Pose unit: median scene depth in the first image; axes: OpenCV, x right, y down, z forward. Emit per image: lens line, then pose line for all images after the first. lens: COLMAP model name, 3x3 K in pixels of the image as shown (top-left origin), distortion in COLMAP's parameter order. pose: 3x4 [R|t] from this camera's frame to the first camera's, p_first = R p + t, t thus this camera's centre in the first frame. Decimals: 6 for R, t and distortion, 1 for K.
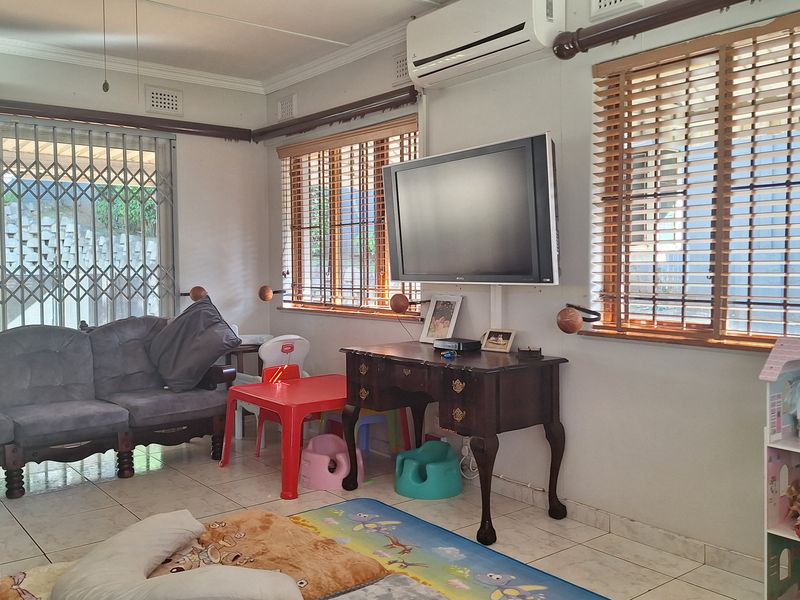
lens RADIAL K [[749.3, 0, 407.5], [0, 749.3, 294.3], [0, 0, 1]] dist [0.103470, 0.000000]
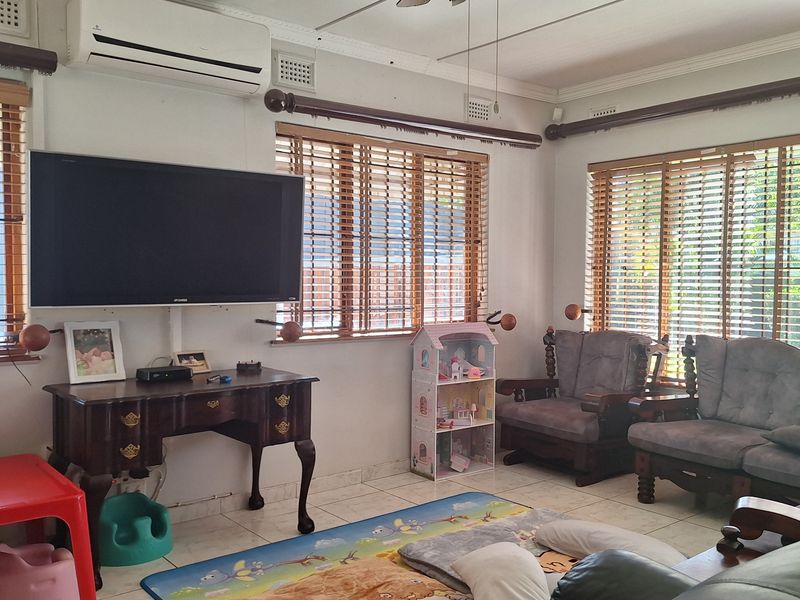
lens RADIAL K [[749.3, 0, 407.5], [0, 749.3, 303.7], [0, 0, 1]] dist [0.103470, 0.000000]
pose [[-0.009789, -0.031148, 0.999467, -0.969596], [0.039523, 0.998722, 0.031511, -0.039542], [-0.999171, 0.039810, -0.008545, 0.808010]]
